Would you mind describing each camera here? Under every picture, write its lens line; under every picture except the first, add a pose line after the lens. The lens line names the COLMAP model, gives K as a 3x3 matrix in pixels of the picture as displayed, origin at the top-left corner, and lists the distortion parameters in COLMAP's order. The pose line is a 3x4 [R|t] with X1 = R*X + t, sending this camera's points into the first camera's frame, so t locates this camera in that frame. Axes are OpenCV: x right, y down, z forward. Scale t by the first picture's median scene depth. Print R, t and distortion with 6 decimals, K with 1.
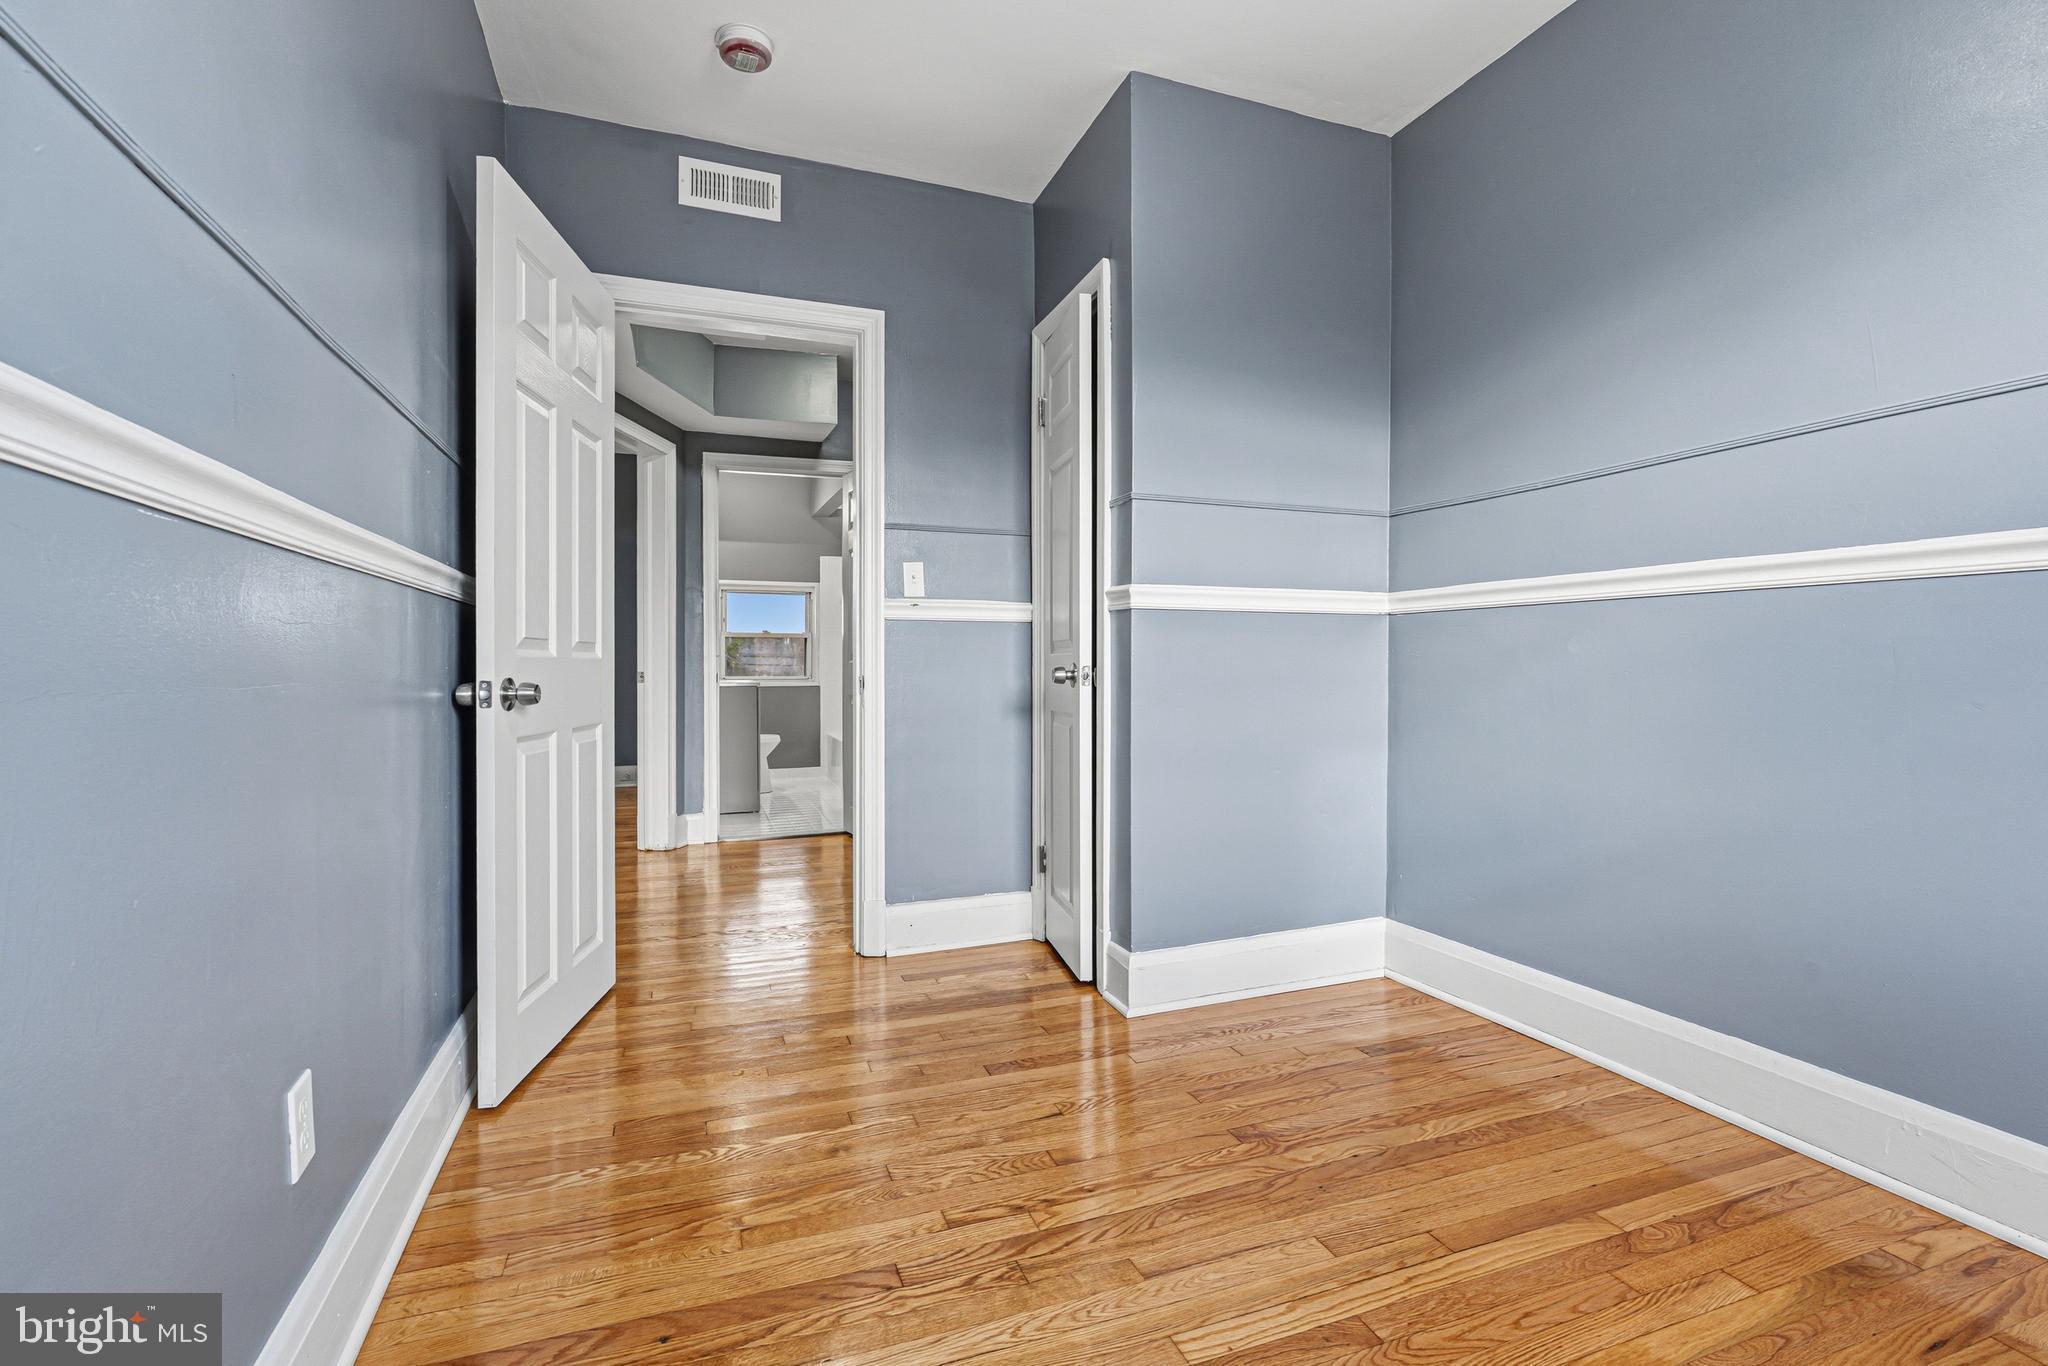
lens RADIAL K [[899.7, 0, 1017.0], [0, 899.7, 673.5], [0, 0, 1]] dist [-0.003559, -0.000315]
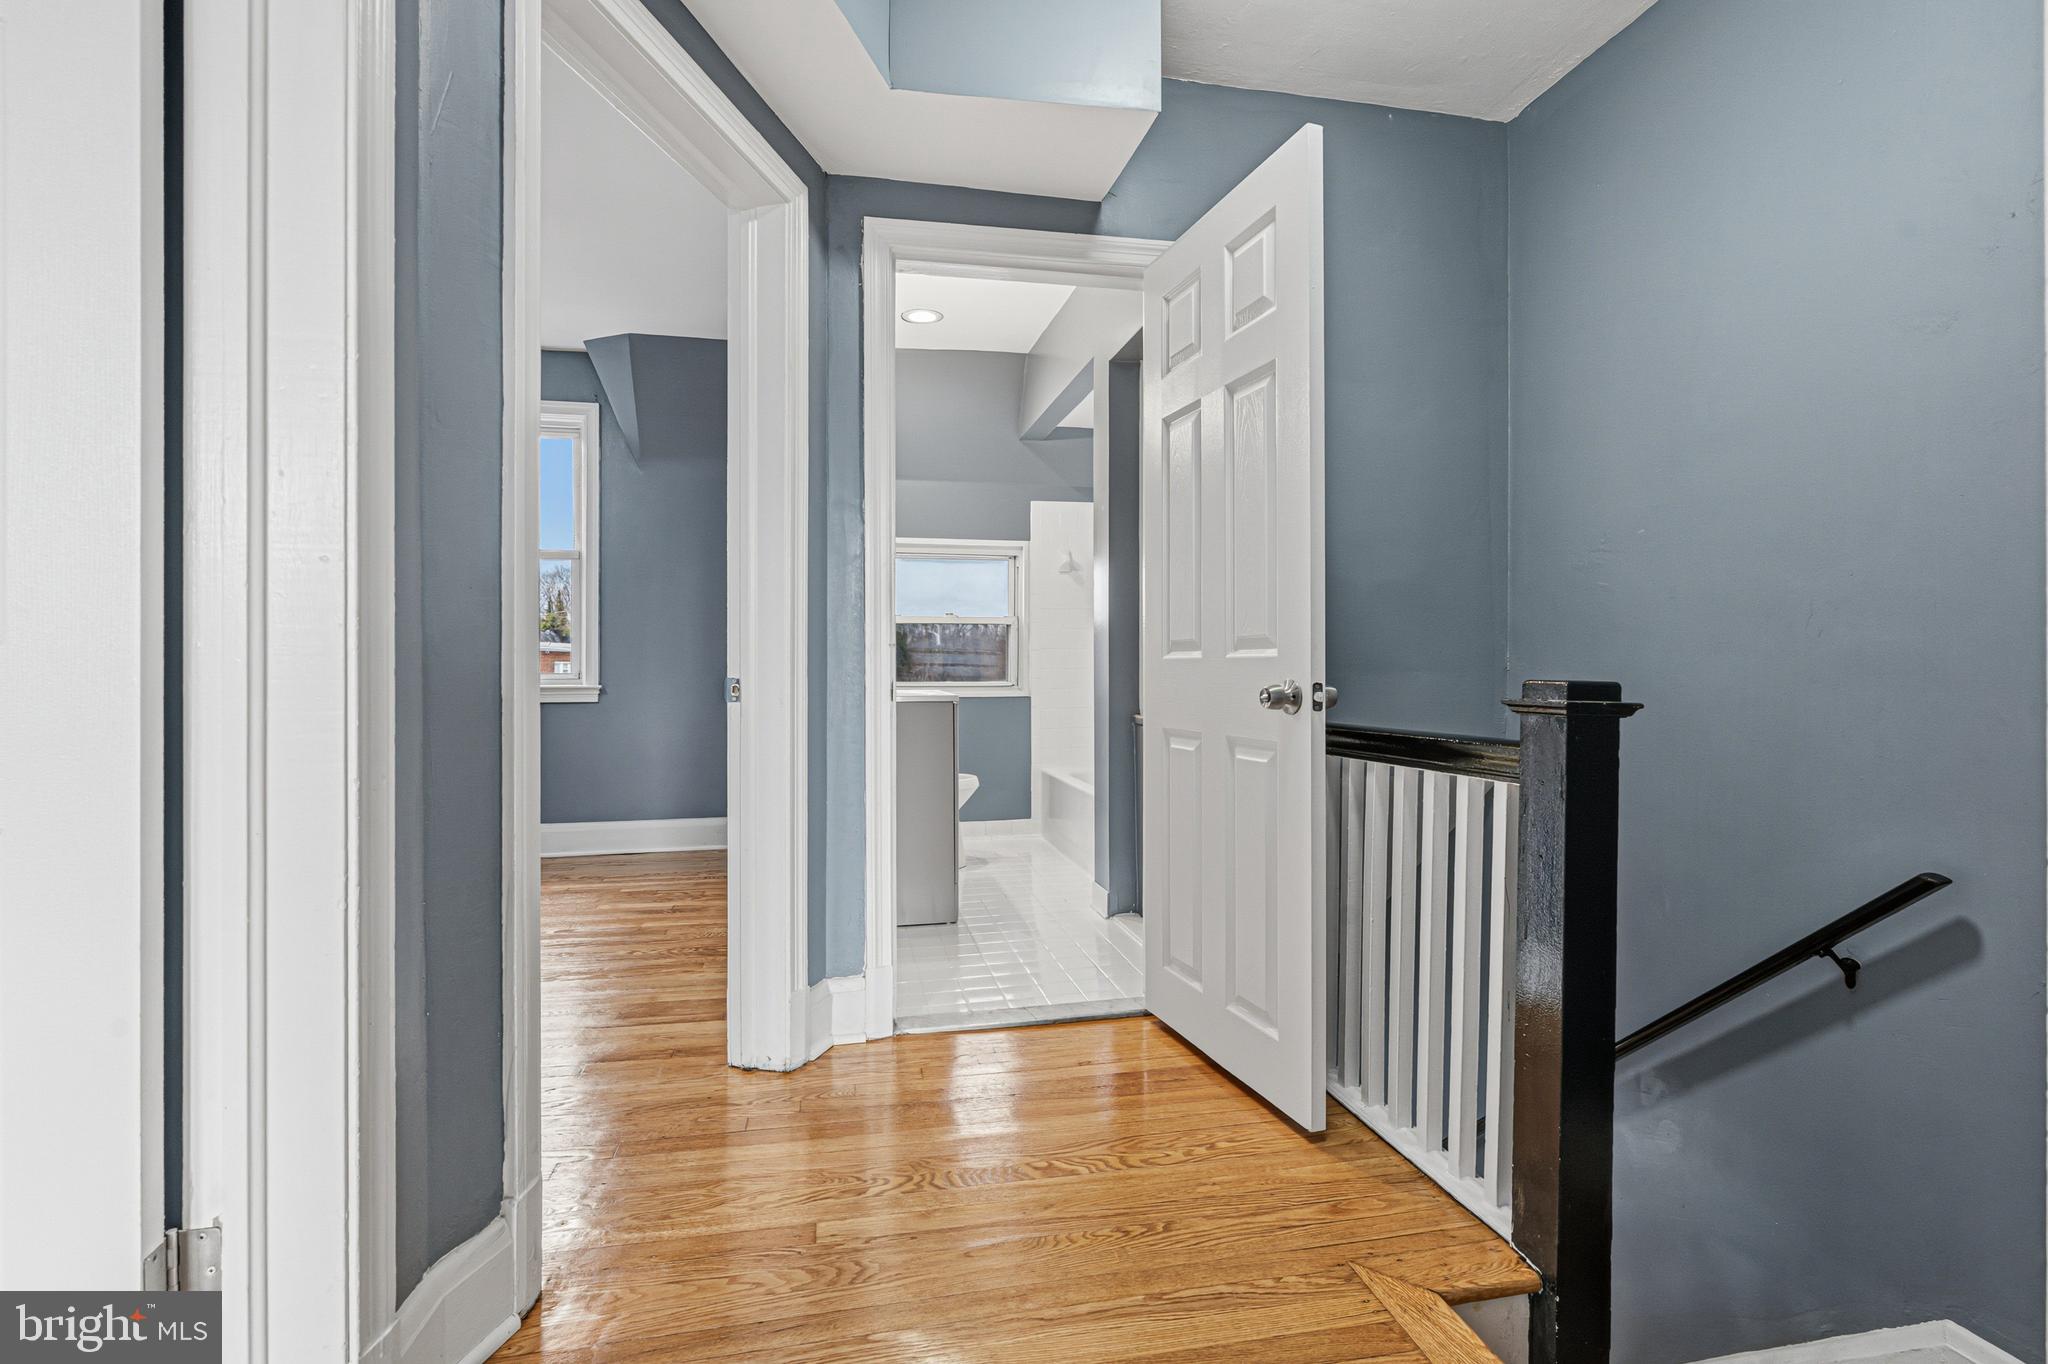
lens RADIAL K [[899.7, 0, 1020.9], [0, 899.7, 673.1], [0, 0, 1]] dist [-0.003559, -0.000315]
pose [[0.987720, 0.001121, -0.156230, -0.181886], [-0.001487, 0.999996, -0.002224, -0.002832], [0.156227, 0.002429, 0.987718, 0.512820]]
